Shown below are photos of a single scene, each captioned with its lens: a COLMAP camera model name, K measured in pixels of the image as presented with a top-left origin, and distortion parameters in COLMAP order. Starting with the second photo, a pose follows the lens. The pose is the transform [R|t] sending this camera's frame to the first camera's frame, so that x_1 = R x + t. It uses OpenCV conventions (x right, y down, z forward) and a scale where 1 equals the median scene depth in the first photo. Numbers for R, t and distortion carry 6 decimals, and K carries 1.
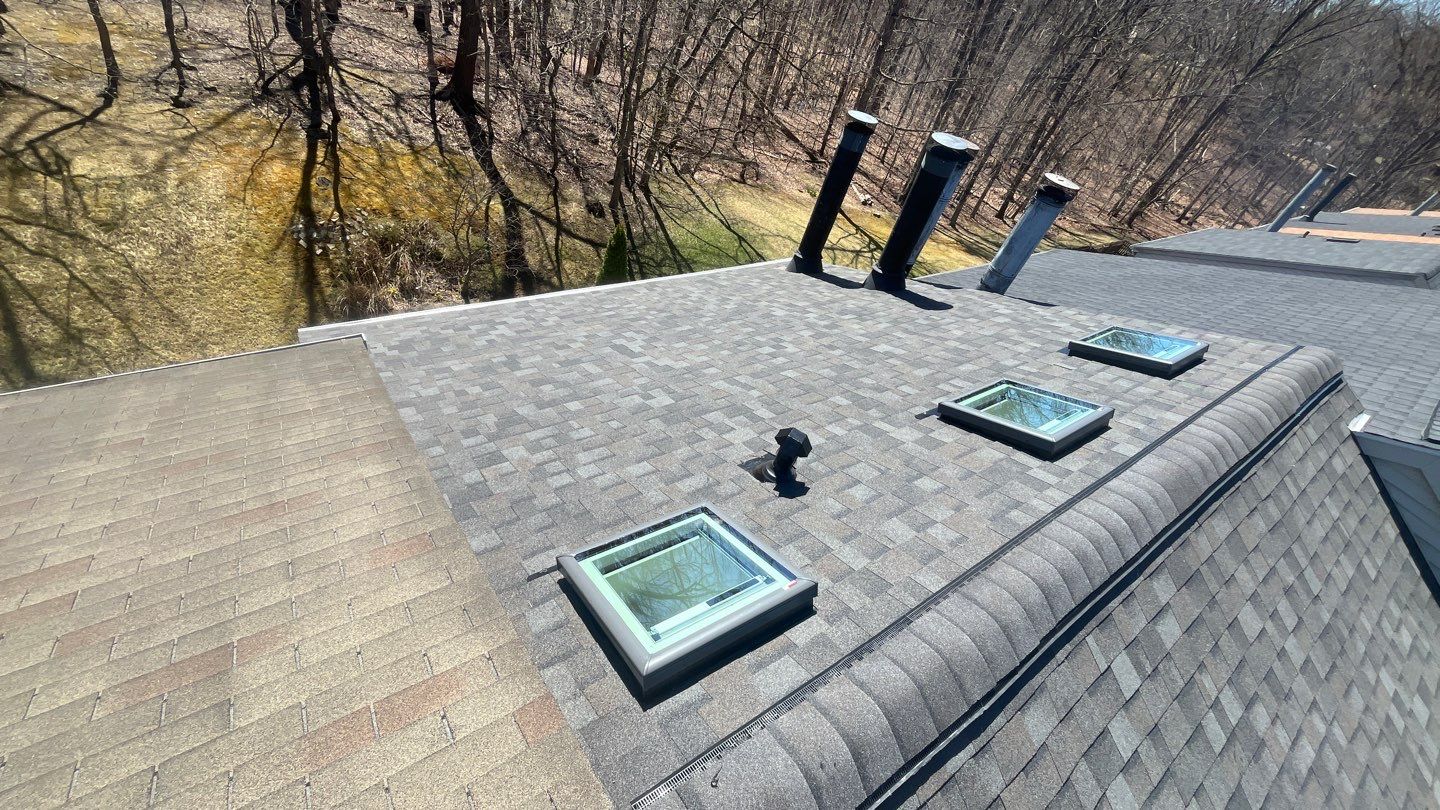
lens RADIAL K [[578.3, 0, 717.7], [0, 578.3, 402.6], [0, 0, 1]] dist [-0.000576, -0.000796]
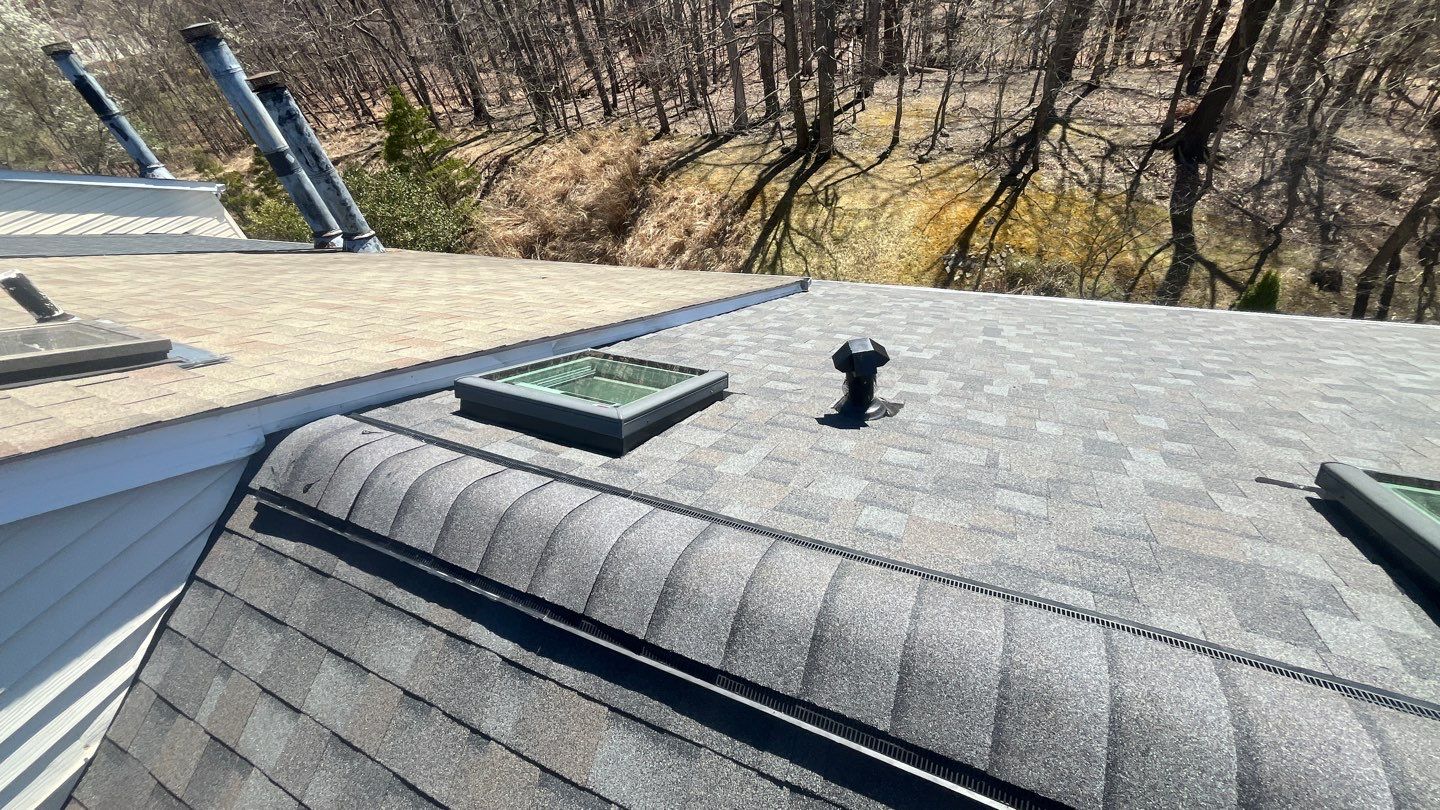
lens RADIAL K [[578.3, 0, 716.9], [0, 578.3, 401.1], [0, 0, 1]] dist [-0.000576, -0.000796]
pose [[0.459239, 0.289802, -0.839711, 0.415161], [-0.382734, 0.917599, 0.107365, 0.068163], [0.801632, 0.272080, 0.532314, 0.304741]]
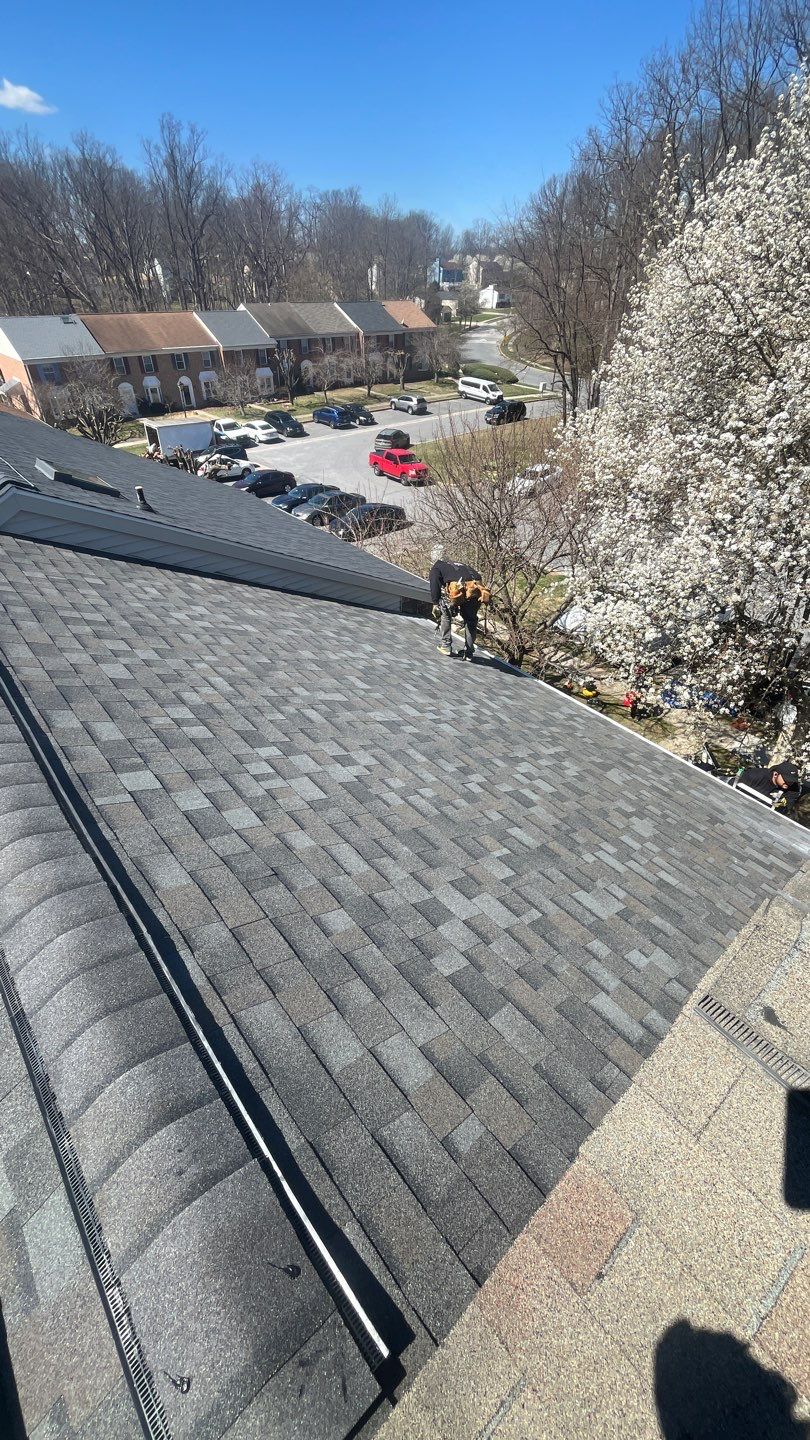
lens RADIAL K [[578.3, 0, 404.4], [0, 578.3, 715.7], [0, 0, 1]] dist [-0.000576, -0.000796]
pose [[-0.126074, -0.786971, 0.603972, 0.054133], [0.667917, 0.382817, 0.638230, 0.039468], [-0.733479, 0.483868, 0.477368, 0.046755]]
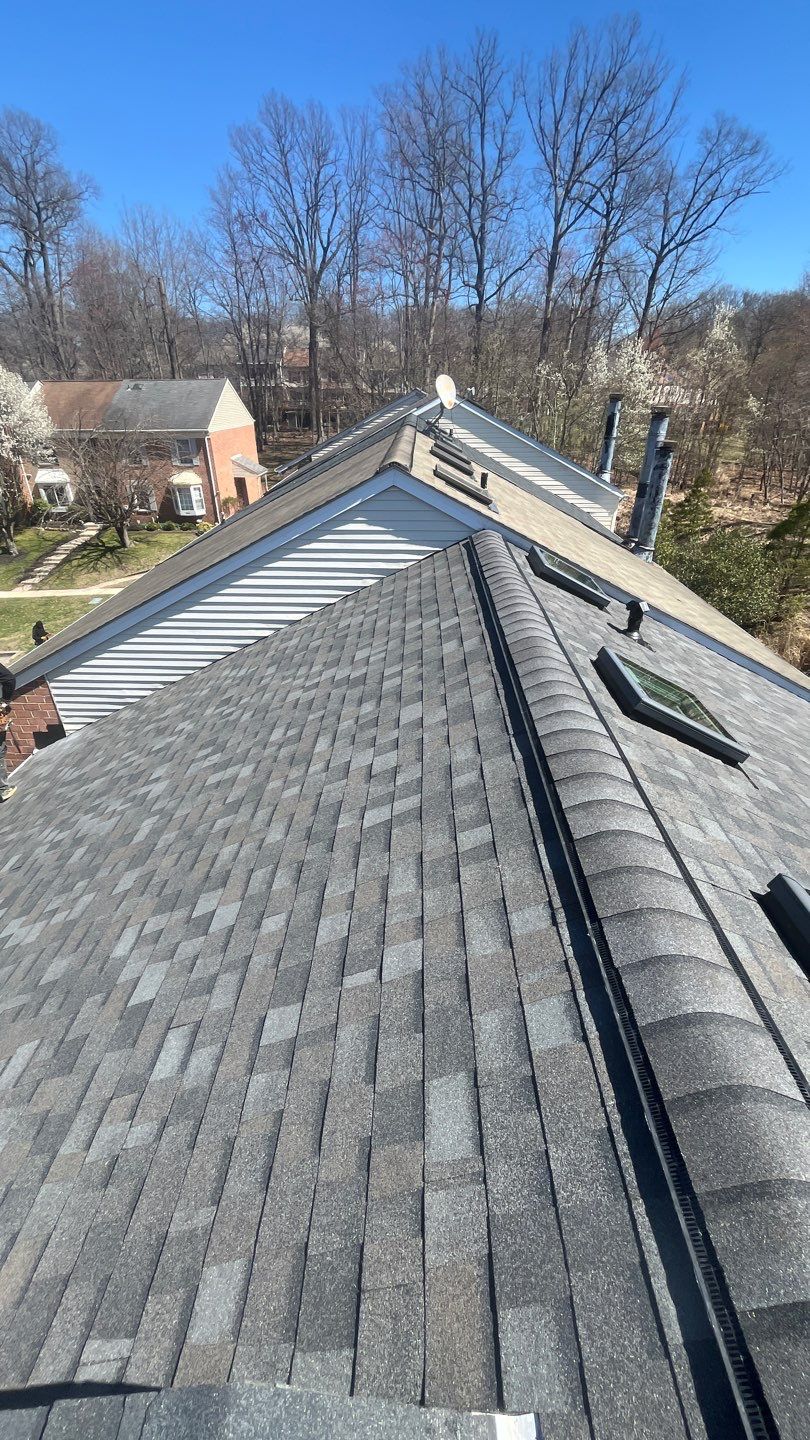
lens RADIAL K [[578.3, 0, 407.7], [0, 578.3, 717.7], [0, 0, 1]] dist [-0.000576, -0.000796]
pose [[-0.548873, 0.178897, -0.816538, 1.179292], [-0.681860, 0.469234, 0.561148, -0.163301], [0.483535, 0.864763, -0.135567, 0.732636]]
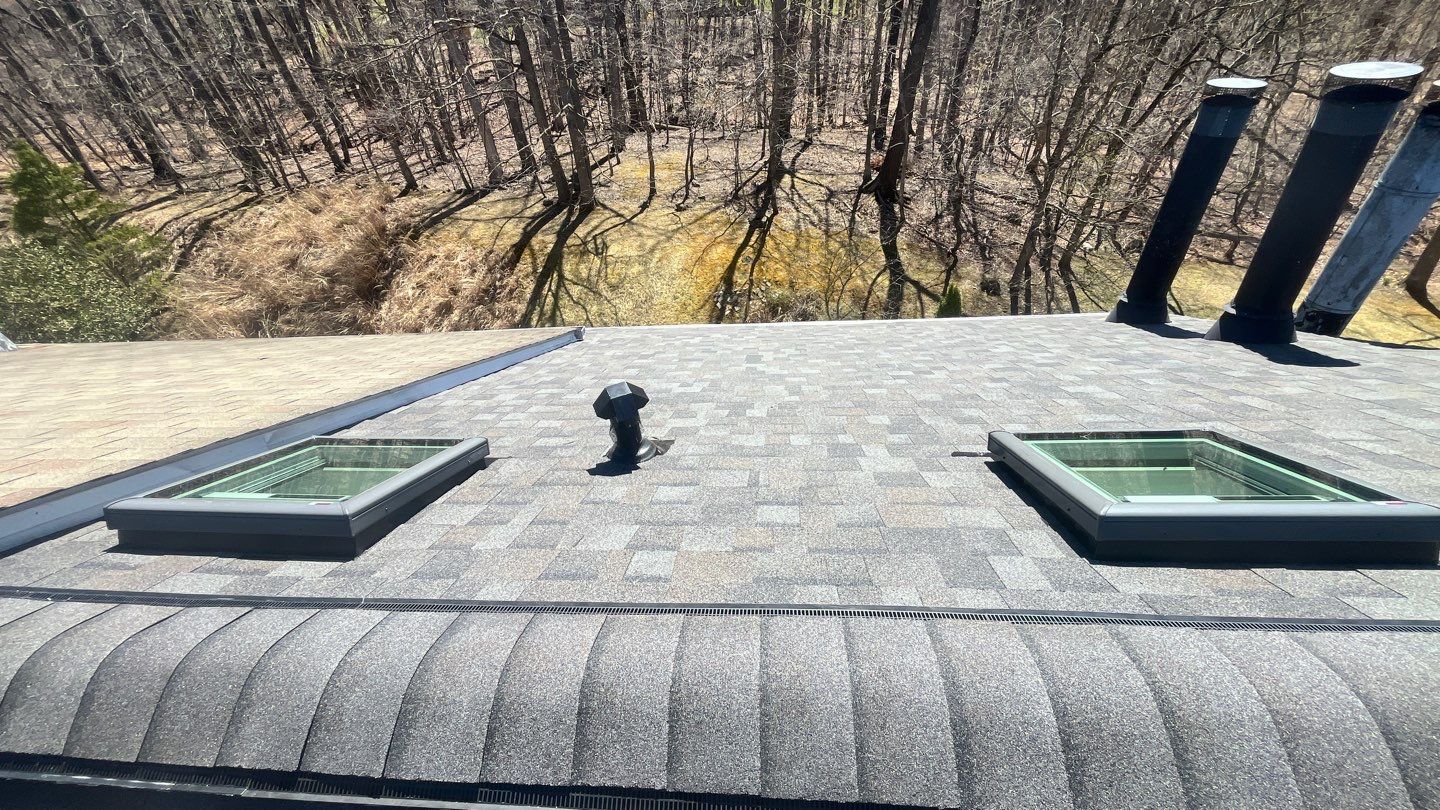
lens RADIAL K [[578.3, 0, 716.4], [0, 578.3, 402.3], [0, 0, 1]] dist [-0.000576, -0.000796]
pose [[0.747728, 0.135489, -0.650035, 0.428169], [-0.235770, 0.969345, -0.069161, 0.056507], [0.620737, 0.204972, 0.756751, 0.328775]]
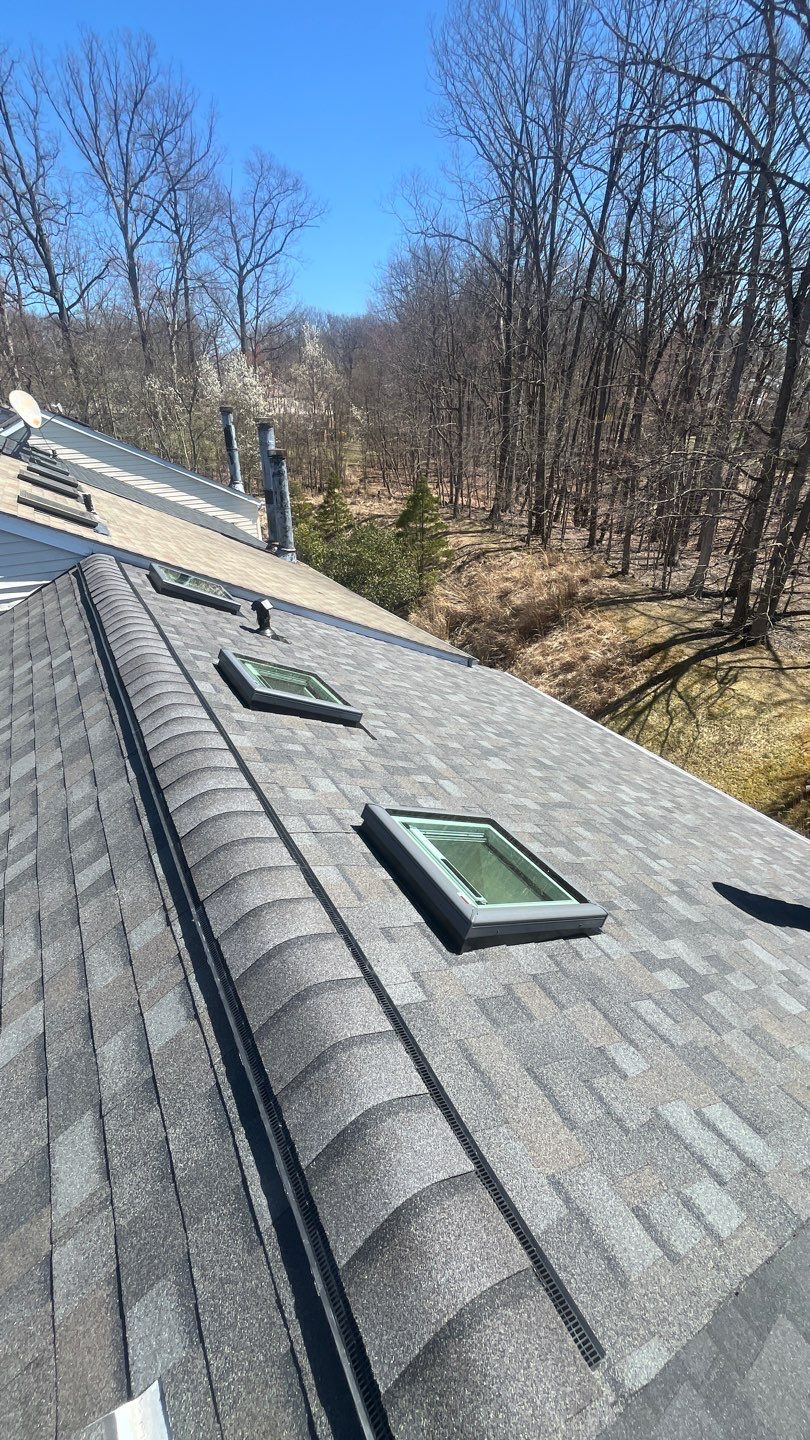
lens RADIAL K [[578.3, 0, 406.6], [0, 578.3, 718.3], [0, 0, 1]] dist [-0.000576, -0.000796]
pose [[-0.053681, 0.251258, -0.966430, 1.171247], [-0.704133, 0.676721, 0.215050, -0.240500], [0.708036, 0.692039, 0.140592, 0.807626]]
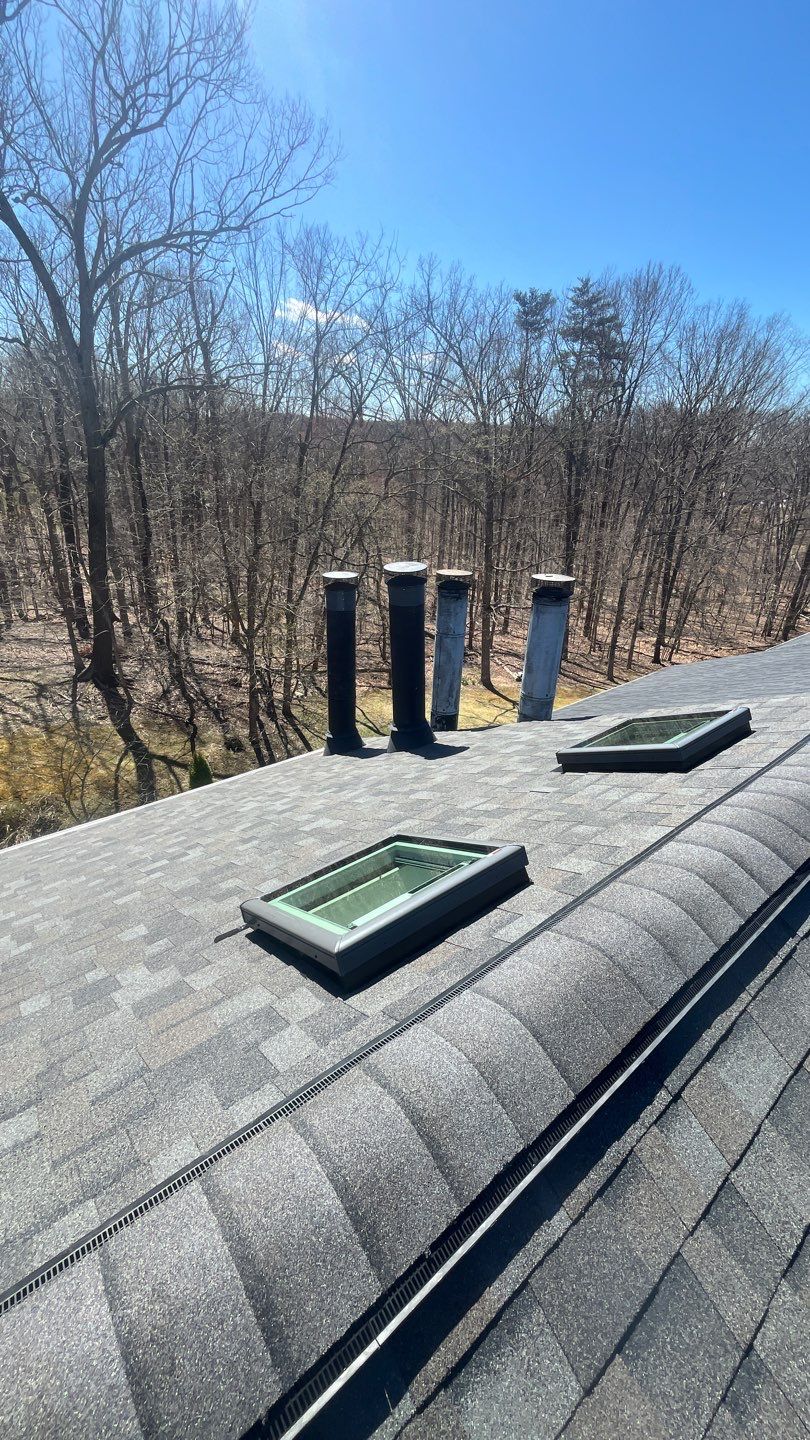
lens RADIAL K [[578.3, 0, 407.9], [0, 578.3, 715.4], [0, 0, 1]] dist [-0.000576, -0.000796]
pose [[0.973265, -0.229668, -0.002824, 0.461089], [0.216243, 0.920378, -0.325796, 0.038183], [0.077424, 0.316475, 0.945436, 0.336923]]
